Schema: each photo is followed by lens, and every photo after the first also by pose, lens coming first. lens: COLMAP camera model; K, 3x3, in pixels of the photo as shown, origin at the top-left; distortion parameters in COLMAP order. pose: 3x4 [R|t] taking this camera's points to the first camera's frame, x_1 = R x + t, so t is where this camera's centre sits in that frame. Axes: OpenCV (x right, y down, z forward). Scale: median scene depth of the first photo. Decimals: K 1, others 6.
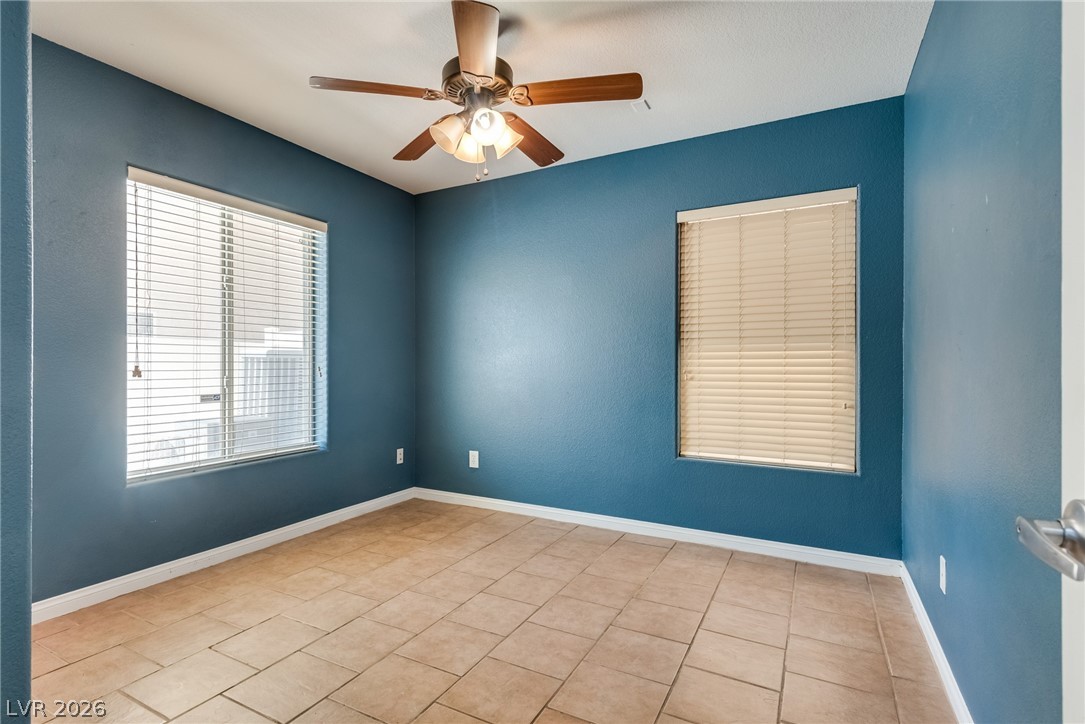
lens RADIAL K [[510.2, 0, 540.2], [0, 510.2, 367.1], [0, 0, 1]] dist [0.027727, -0.000155]
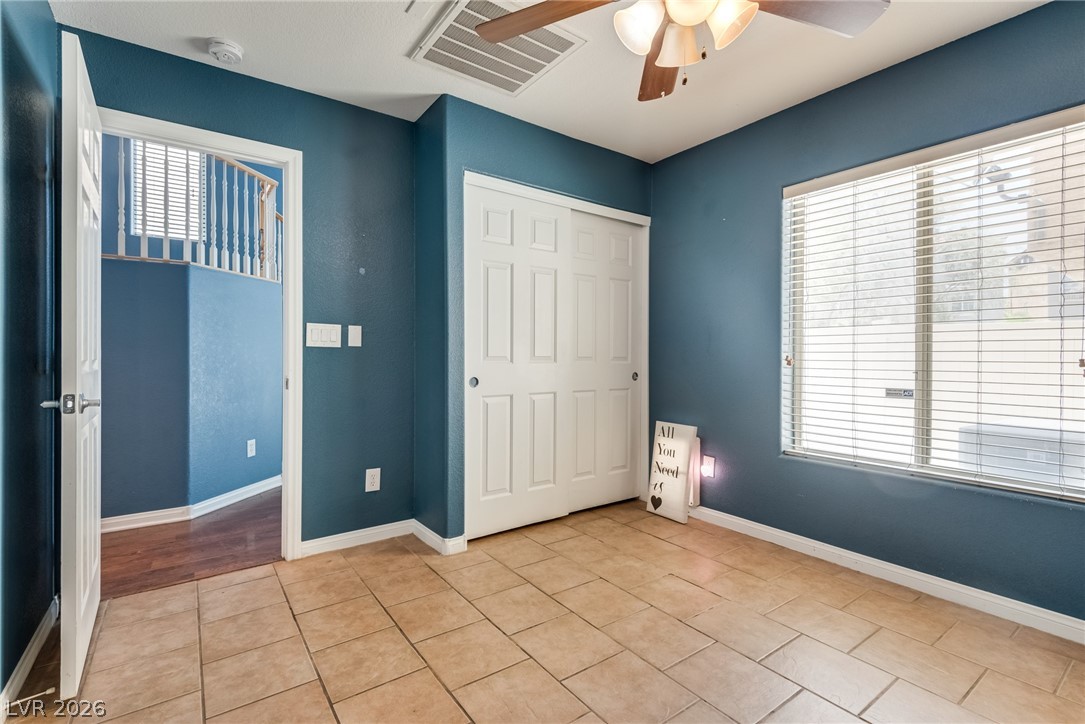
lens RADIAL K [[492.9, 0, 517.0], [0, 492.9, 363.0], [0, 0, 1]] dist [0.020695, -0.000142]
pose [[-0.458789, 0.004374, -0.888535, 0.459826], [-0.012685, 0.999854, 0.011472, 0.008286], [0.888455, 0.016534, -0.458666, 0.902848]]
